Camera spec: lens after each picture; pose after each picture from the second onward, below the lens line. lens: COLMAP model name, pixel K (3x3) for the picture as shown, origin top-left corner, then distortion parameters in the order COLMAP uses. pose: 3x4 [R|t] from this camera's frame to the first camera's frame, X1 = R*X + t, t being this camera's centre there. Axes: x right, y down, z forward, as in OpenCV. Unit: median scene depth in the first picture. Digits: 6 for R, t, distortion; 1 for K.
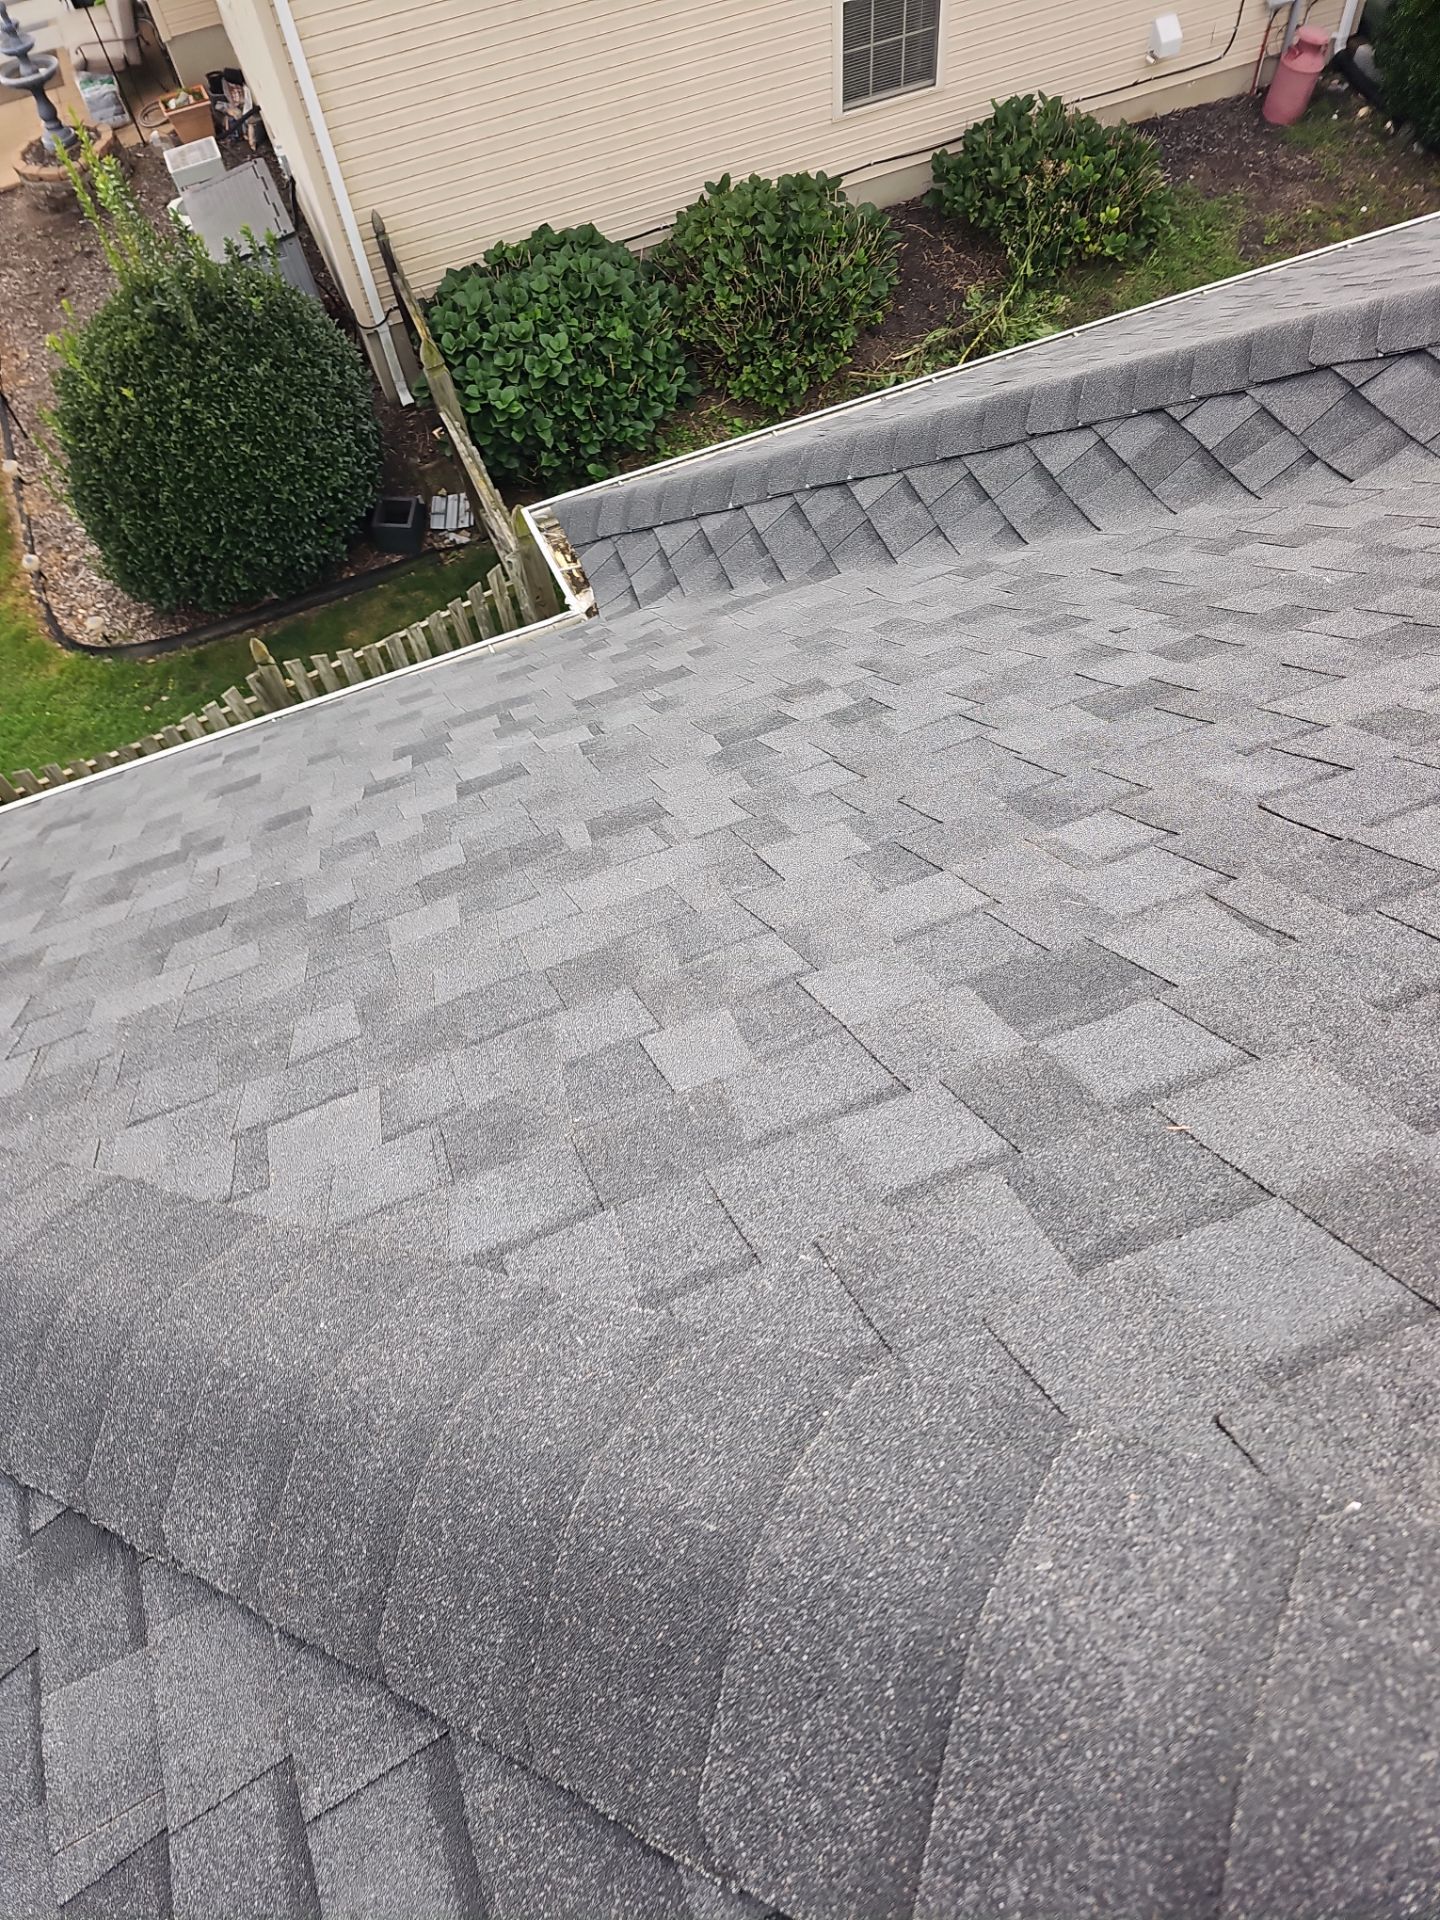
lens RADIAL K [[1260.5, 0, 687.1], [0, 1260.5, 981.0], [0, 0, 1]] dist [0.033247, -0.030252]
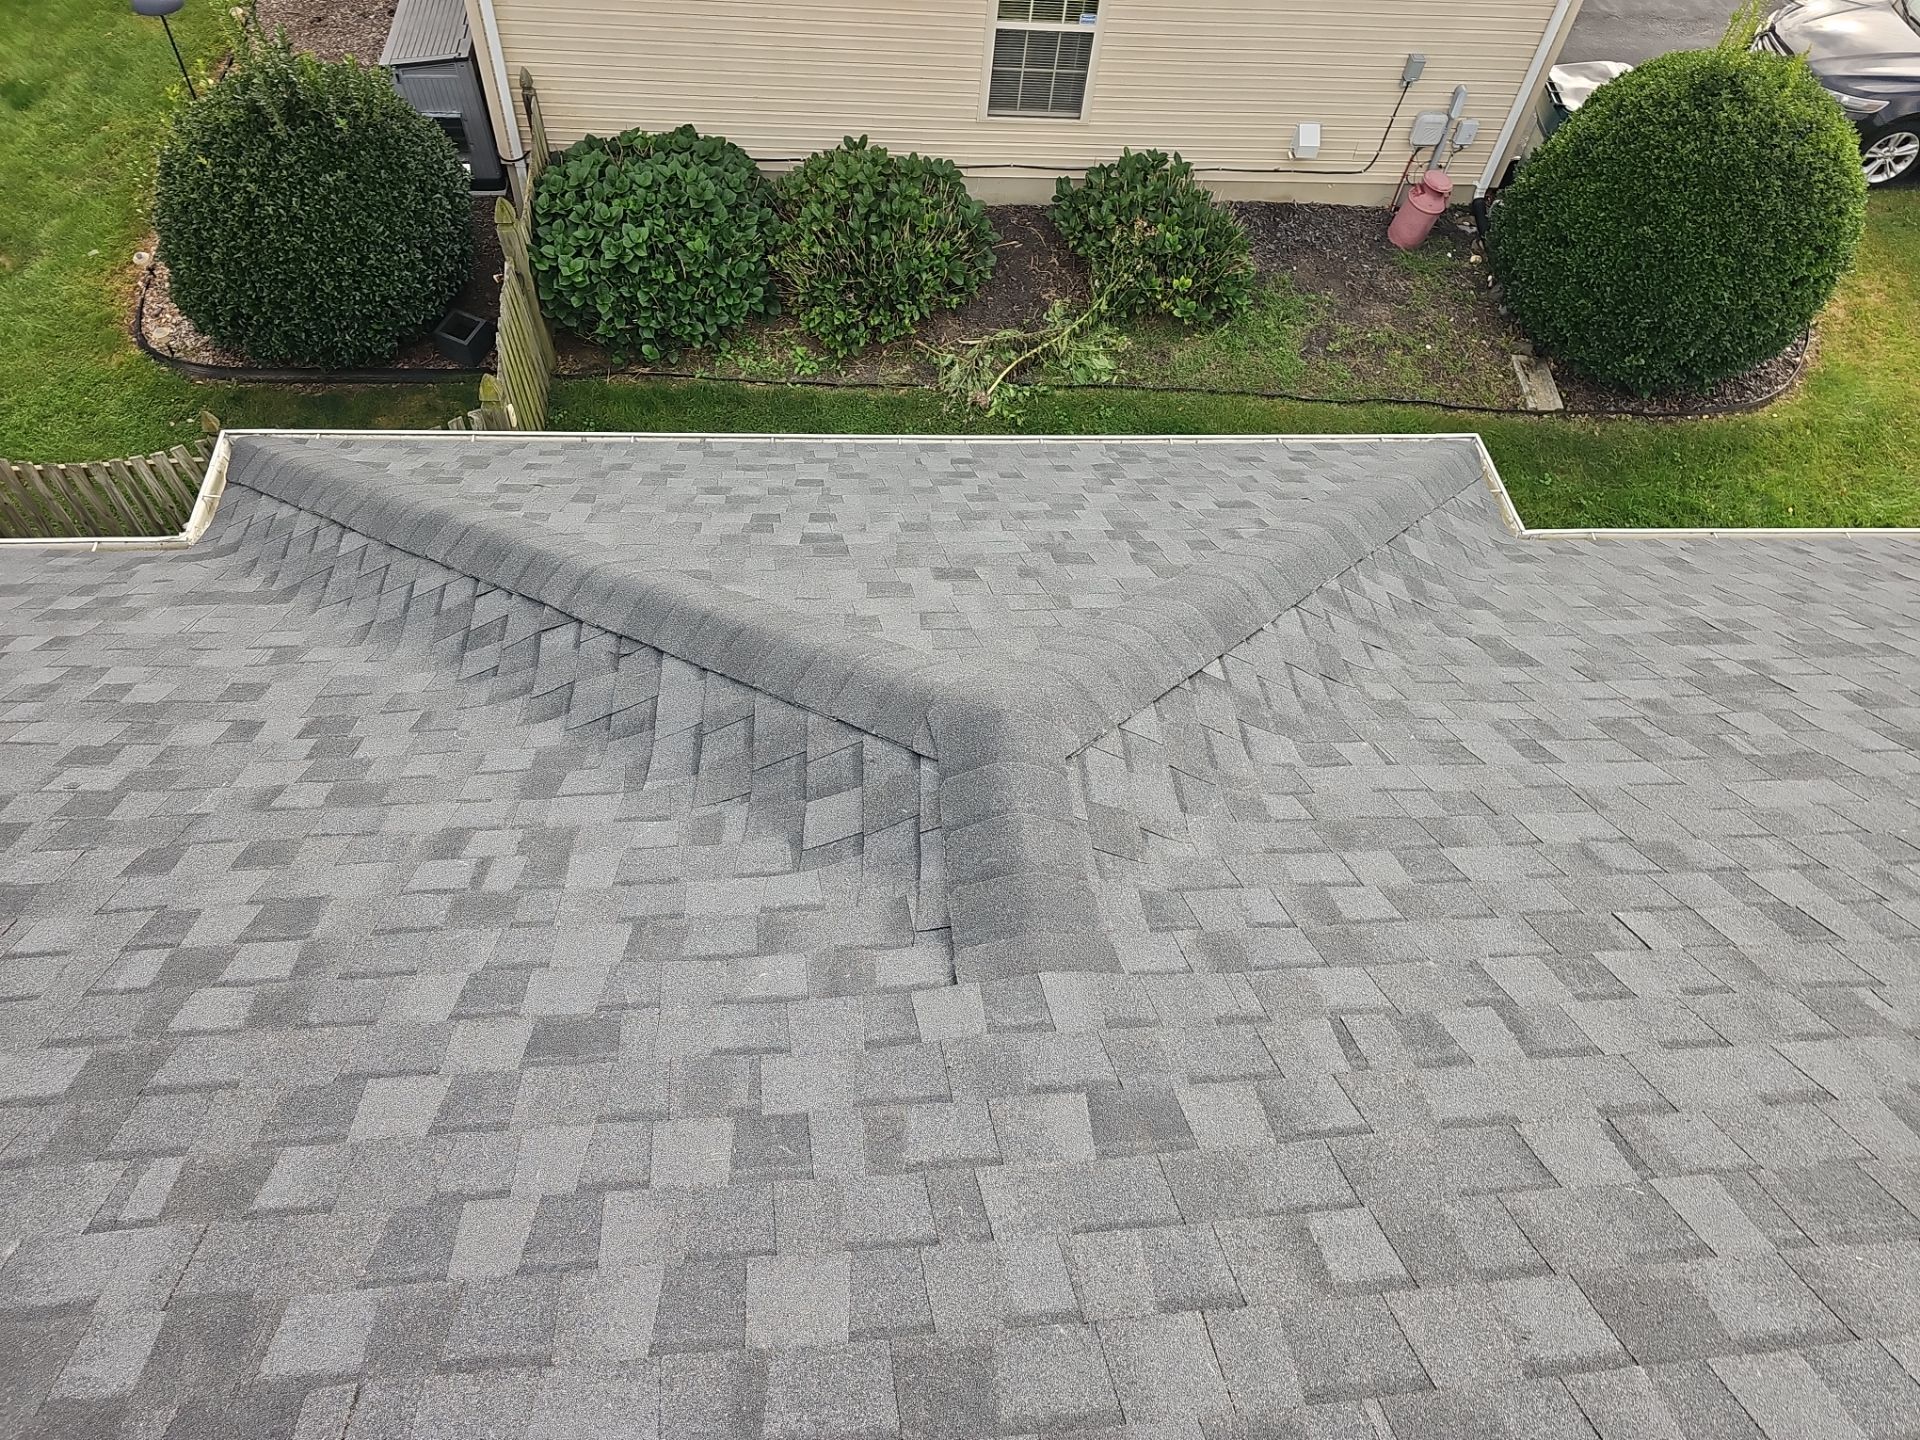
lens RADIAL K [[1254.7, 0, 970.8], [0, 1254.7, 718.6], [0, 0, 1]] dist [0.058491, -0.044632]
pose [[0.945612, 0.324802, -0.017960, 0.308827], [-0.325276, 0.944752, -0.040494, -0.149909], [0.003815, 0.044134, 0.999018, -0.070613]]
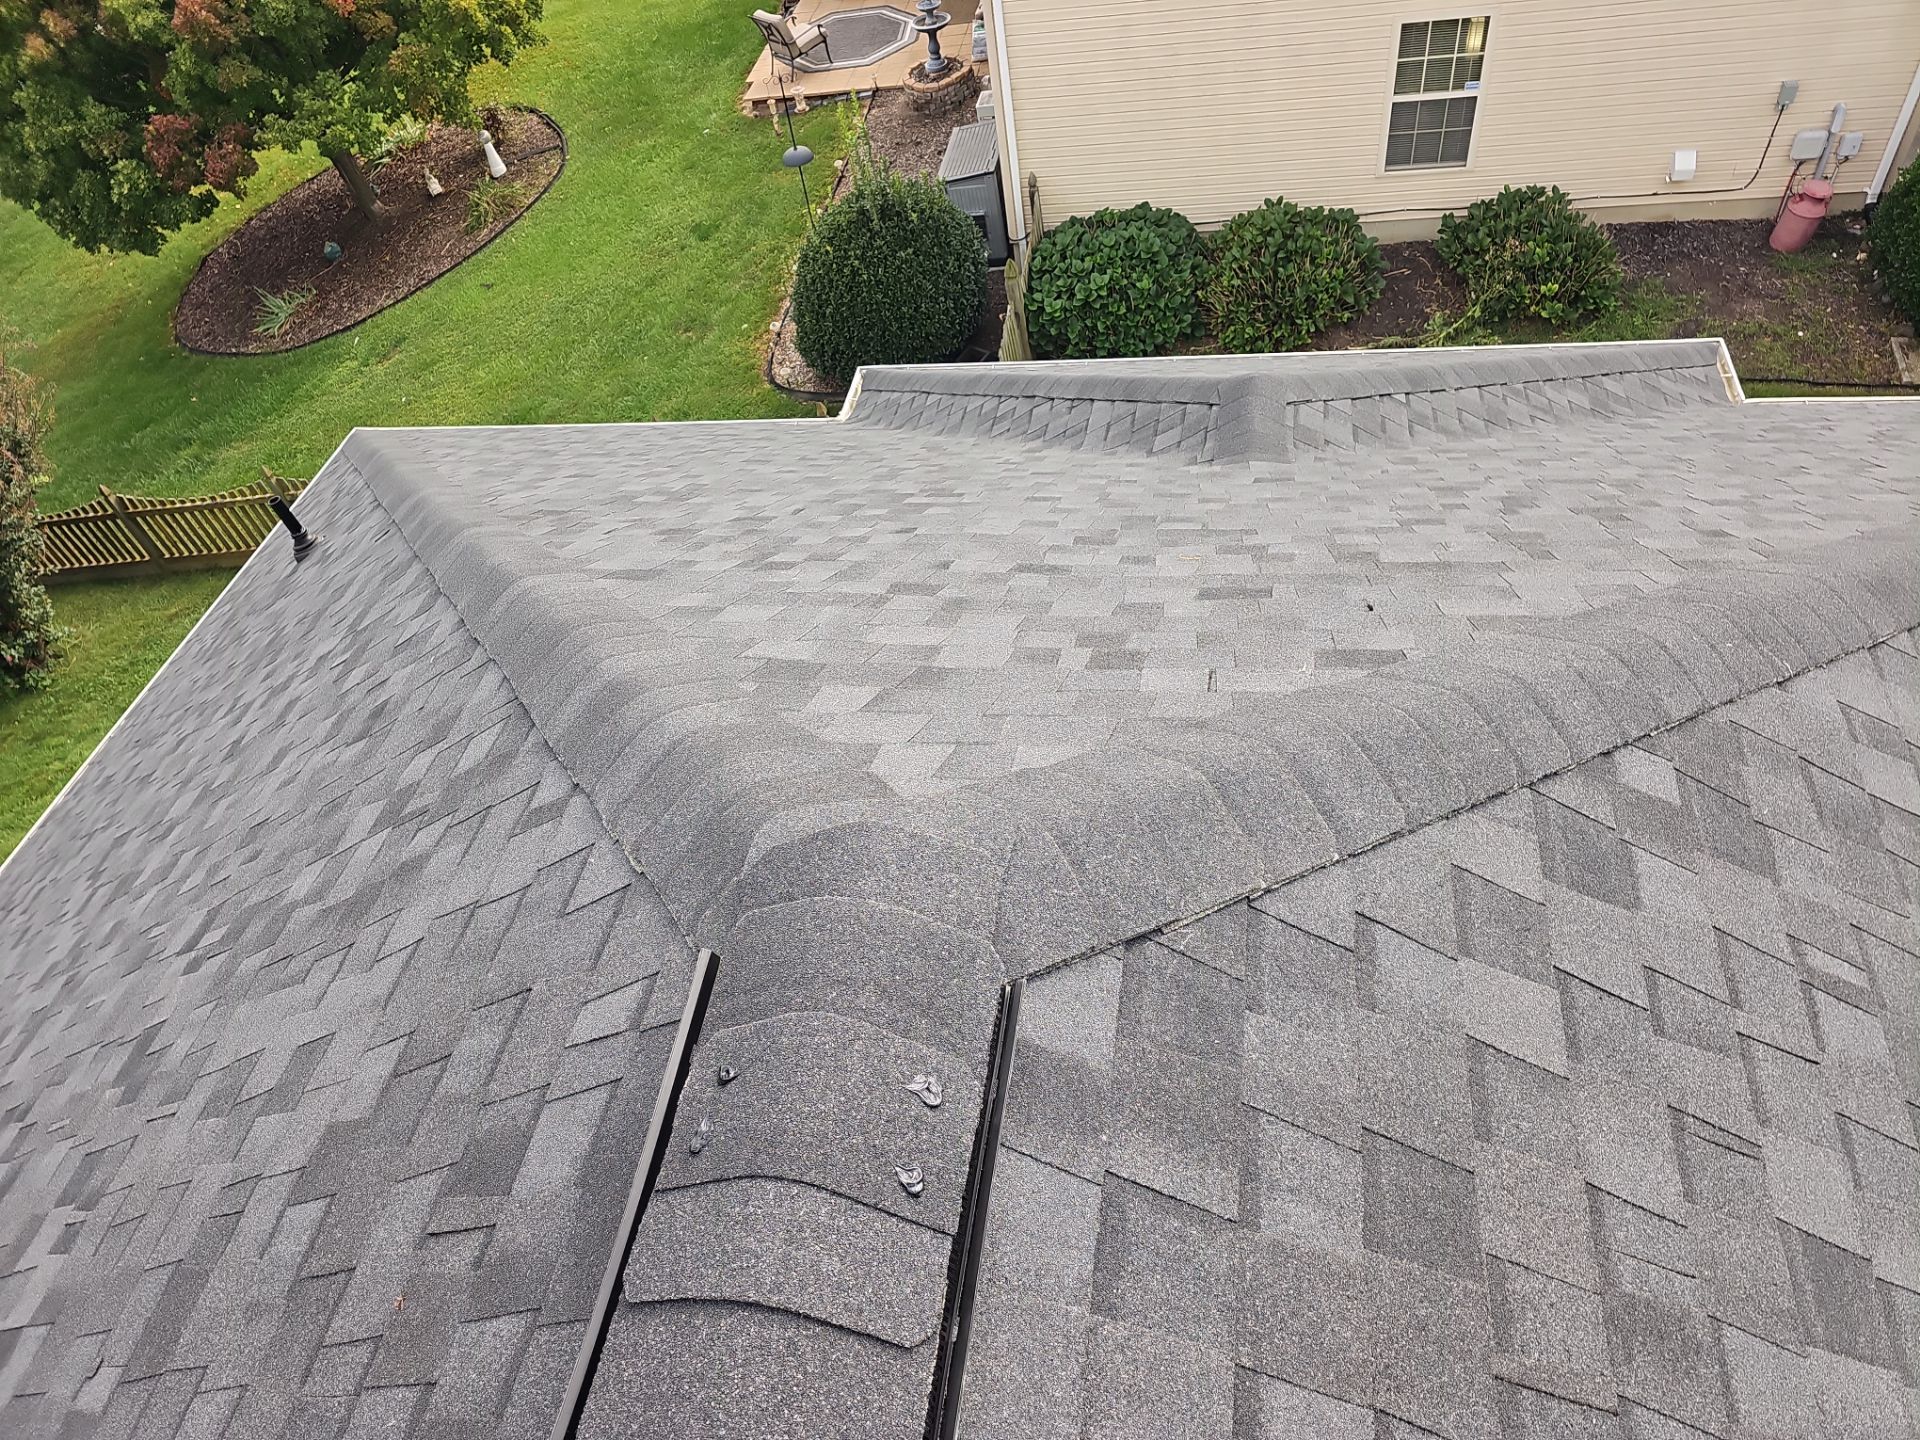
lens RADIAL K [[1273.7, 0, 955.4], [0, 1273.7, 722.7], [0, 0, 1]] dist [0.064716, -0.052109]
pose [[0.854614, 0.367613, -0.366738, 0.471925], [-0.394587, 0.918857, 0.001539, 0.038952], [0.337546, 0.143394, 0.930323, -0.370073]]
